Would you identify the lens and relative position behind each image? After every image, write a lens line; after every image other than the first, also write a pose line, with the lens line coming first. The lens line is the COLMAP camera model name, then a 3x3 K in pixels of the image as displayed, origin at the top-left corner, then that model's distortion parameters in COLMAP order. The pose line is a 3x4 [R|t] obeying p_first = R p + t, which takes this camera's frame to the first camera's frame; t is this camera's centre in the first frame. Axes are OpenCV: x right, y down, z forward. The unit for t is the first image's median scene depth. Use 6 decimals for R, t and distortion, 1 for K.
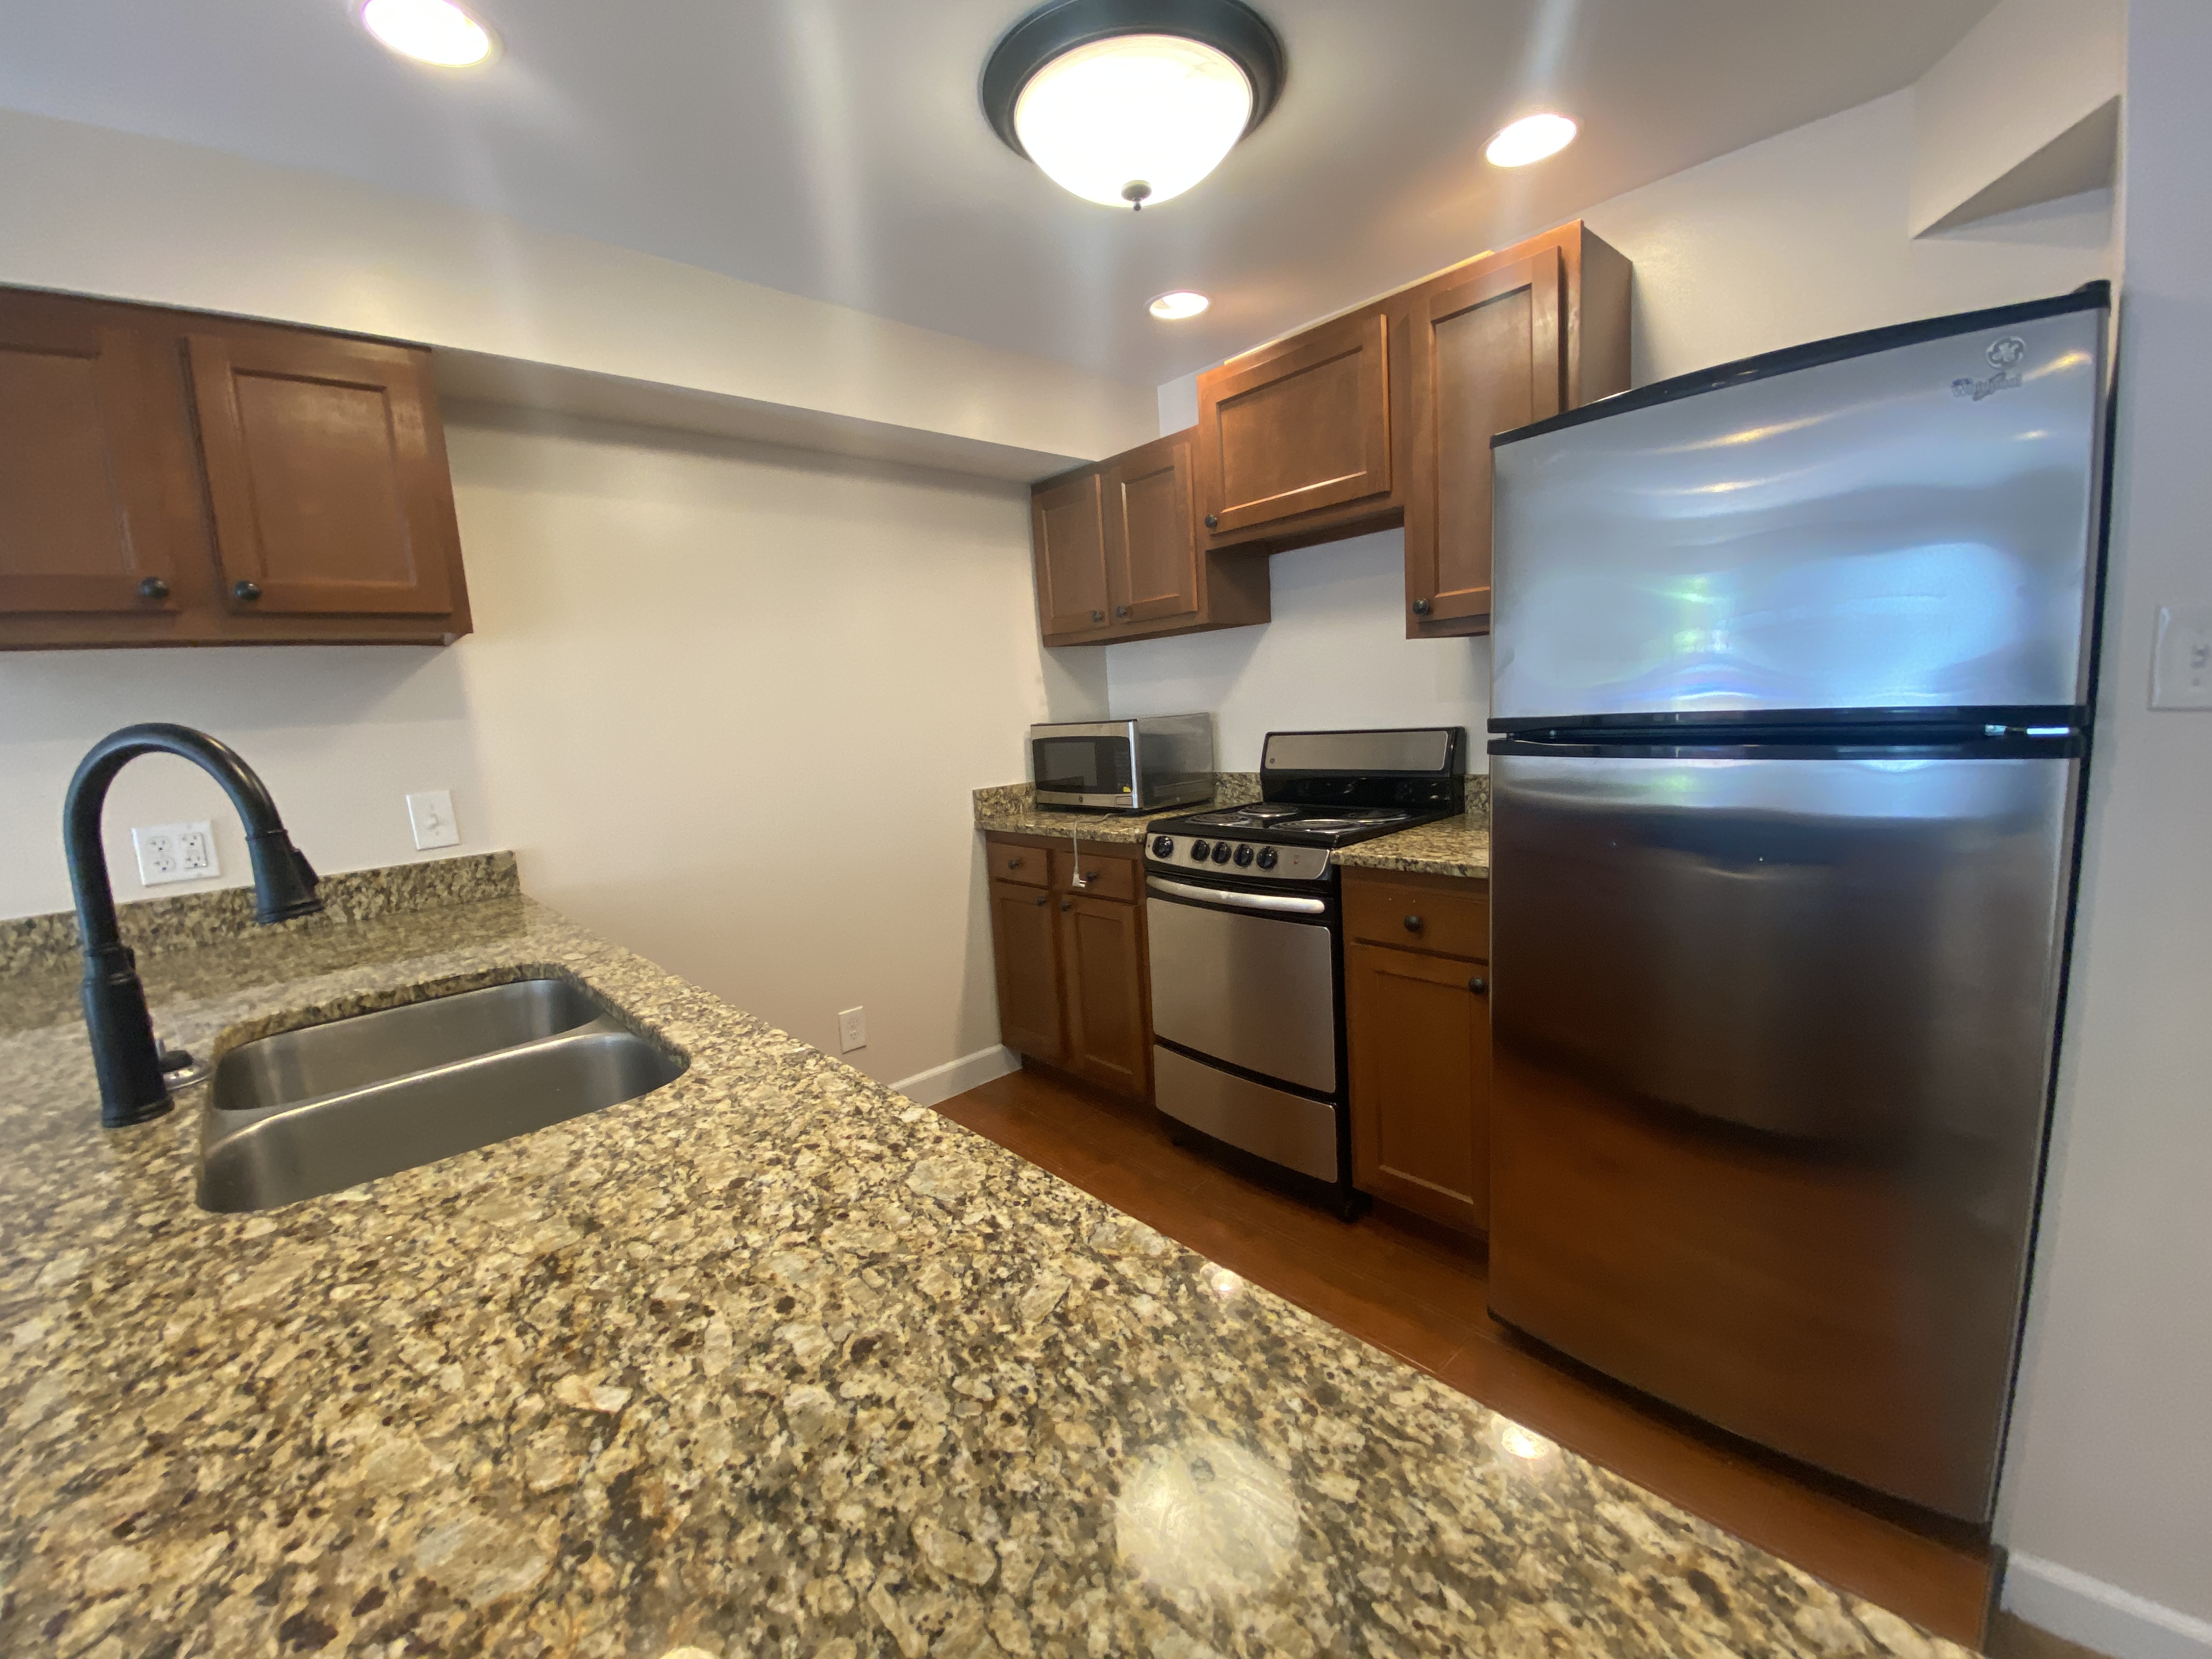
lens RADIAL K [[894.2, 0, 1100.6], [0, 894.2, 835.9], [0, 0, 1]] dist [0.027911, -0.026816]
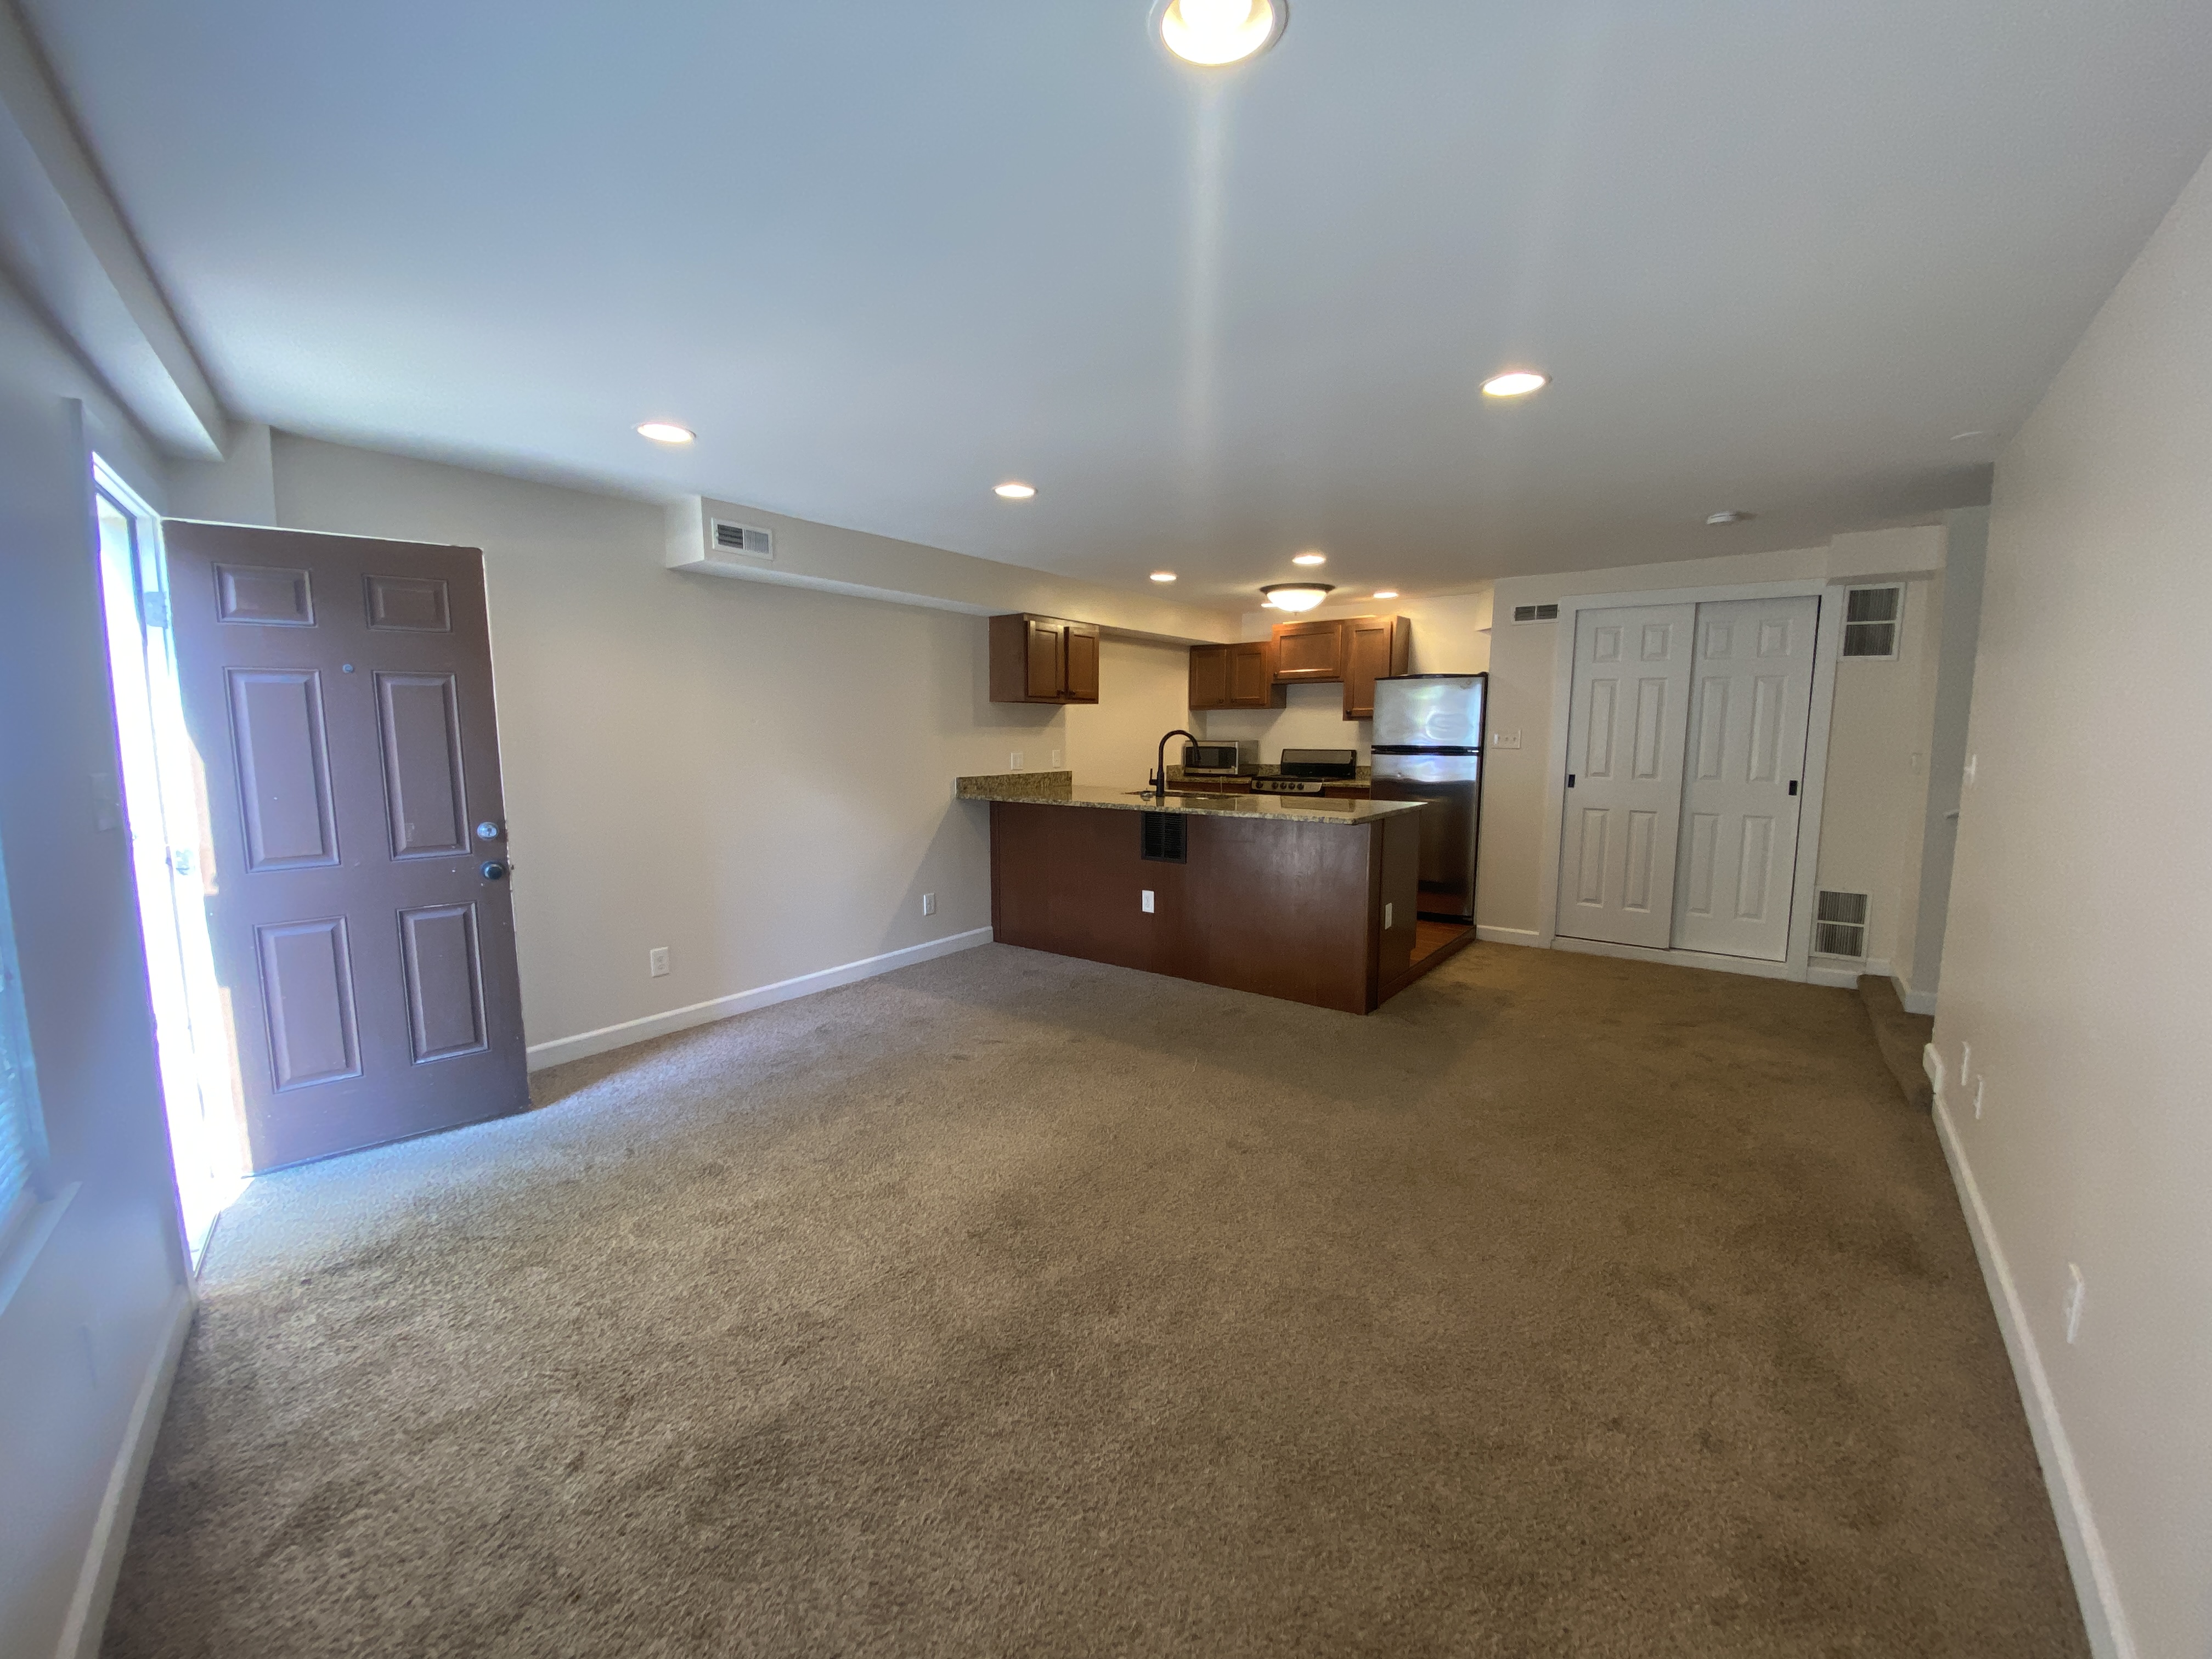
lens RADIAL K [[894.2, 0, 1100.6], [0, 894.2, 835.9], [0, 0, 1]] dist [0.027911, -0.026816]
pose [[0.982064, 0.044723, 0.183167, -1.248516], [-0.038902, 0.998621, -0.035255, 0.391065], [-0.184491, 0.027497, 0.982449, -2.289612]]
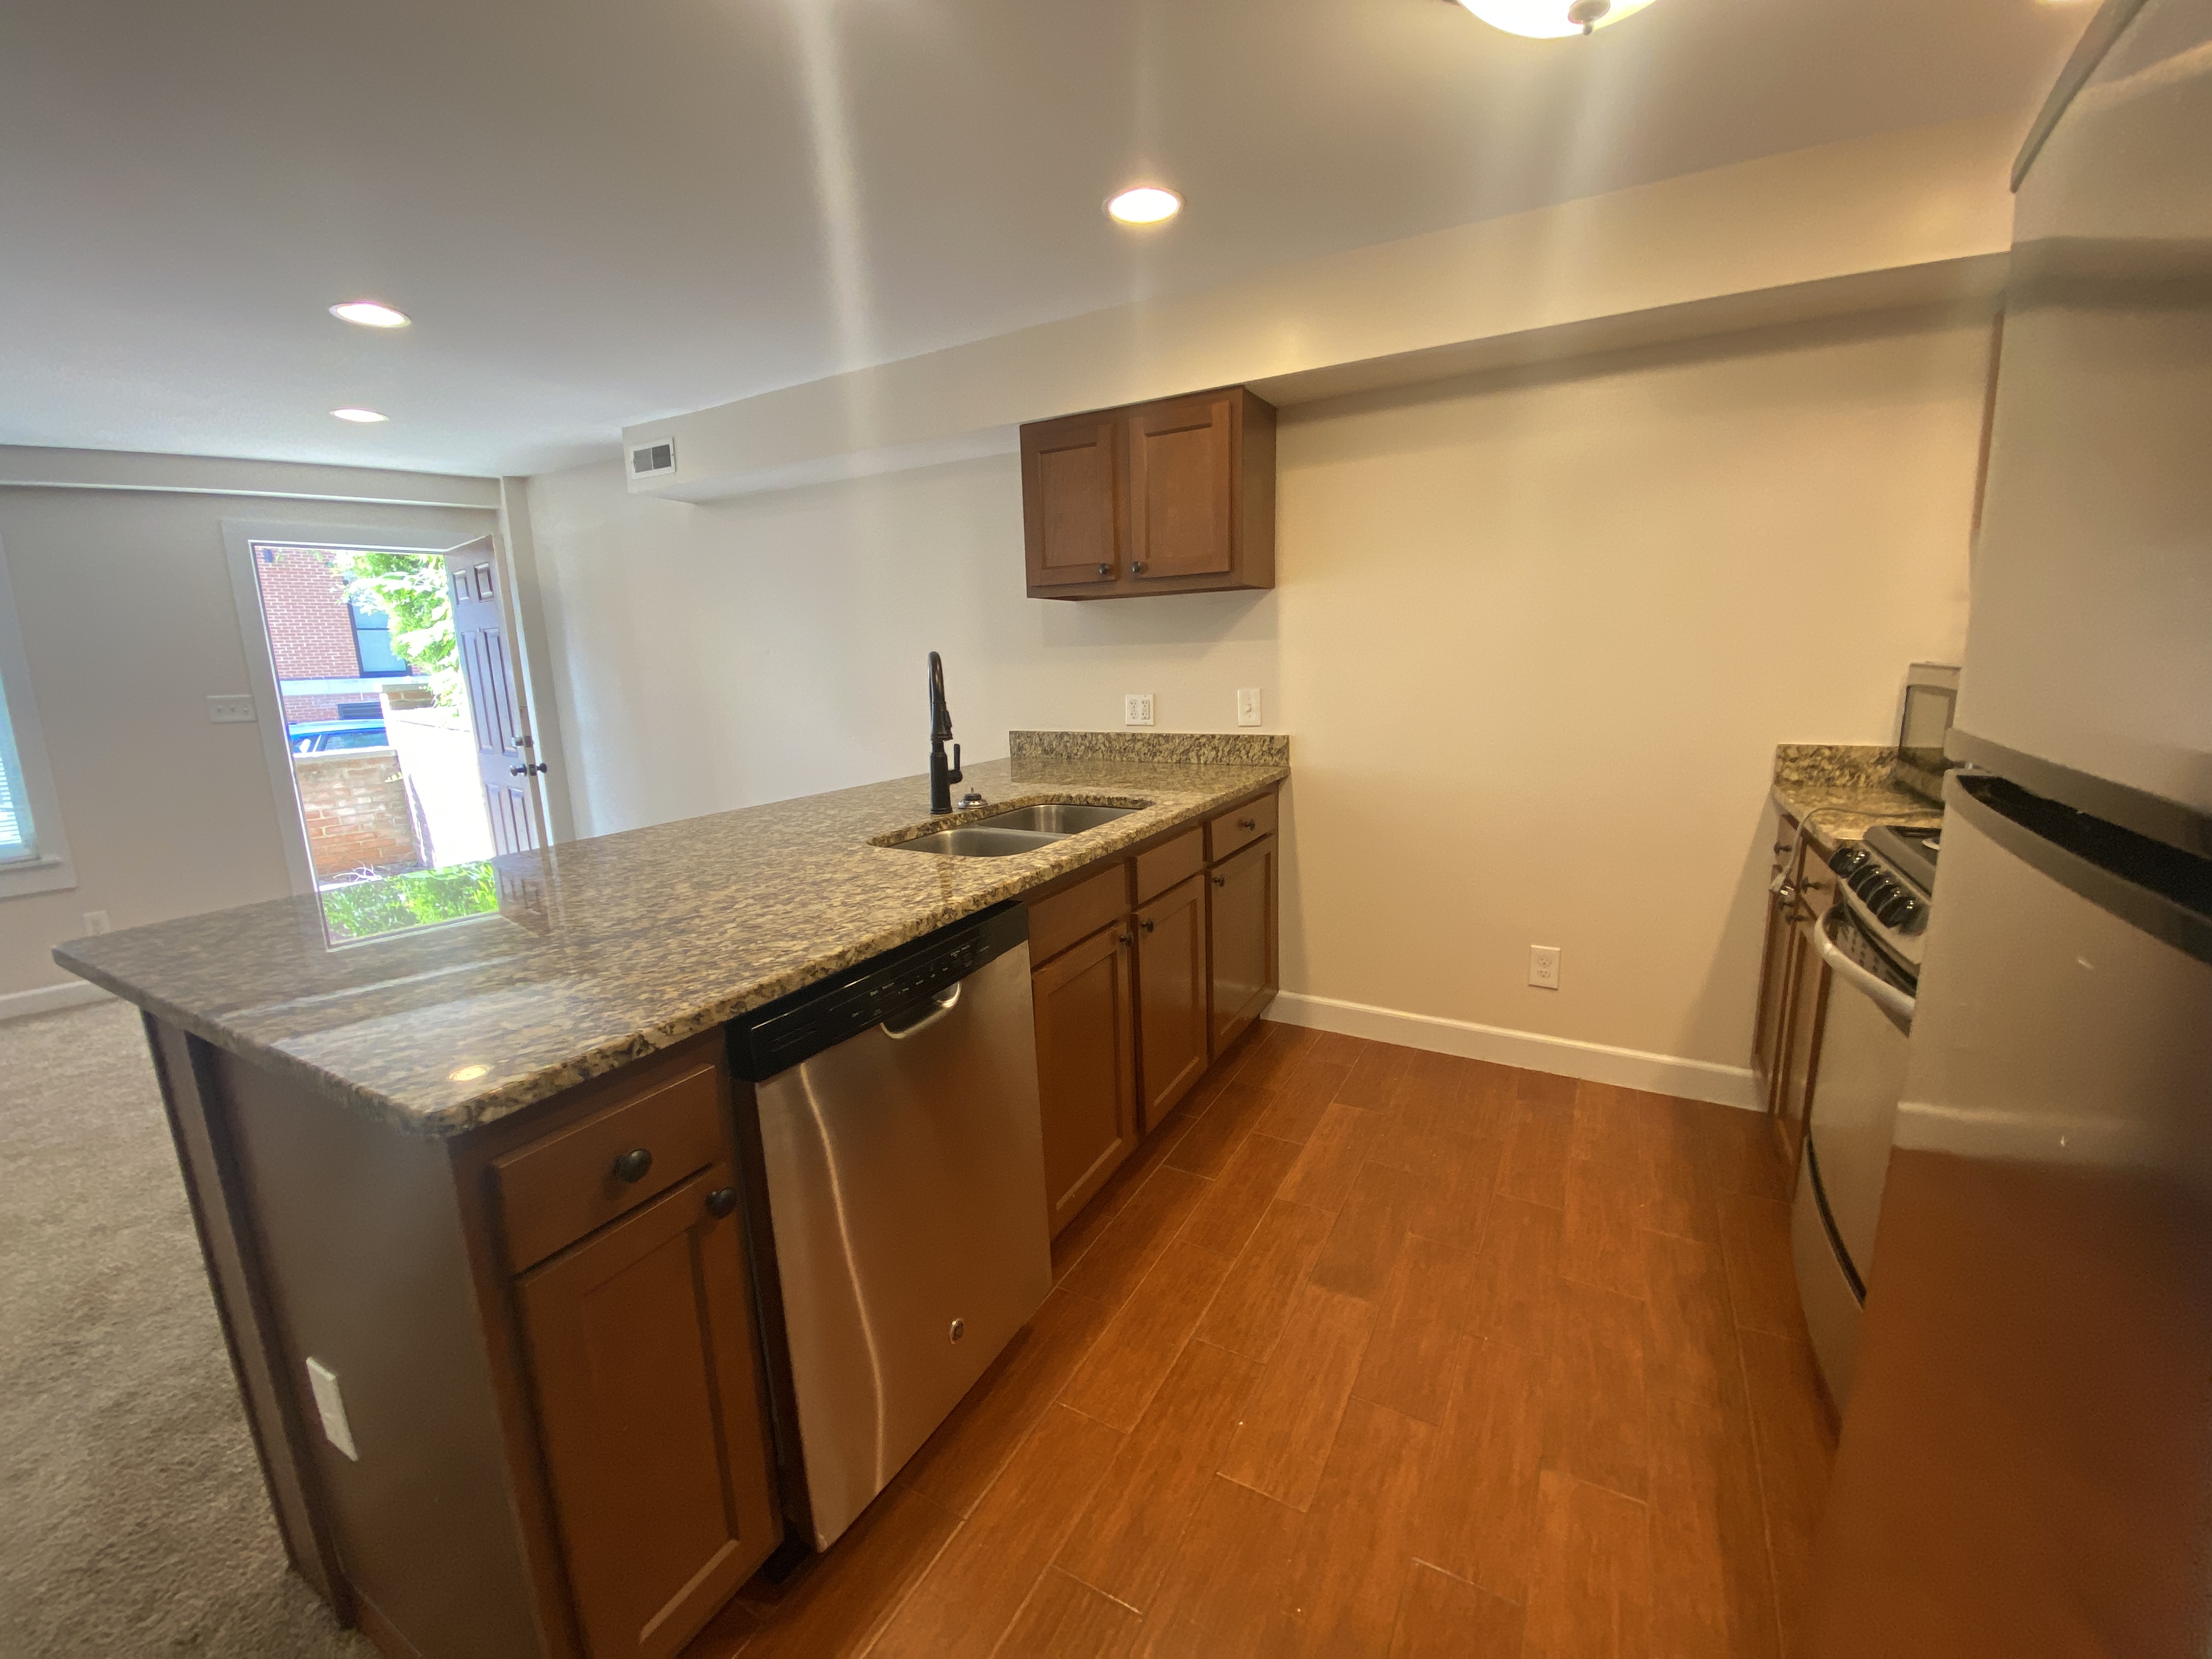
lens RADIAL K [[894.2, 0, 1100.6], [0, 894.2, 835.9], [0, 0, 1]] dist [0.027911, -0.026816]
pose [[0.307646, 0.238179, -0.921208, 0.689467], [-0.132455, 0.969457, 0.206420, -0.096334], [0.942237, 0.058515, 0.329797, 0.324898]]
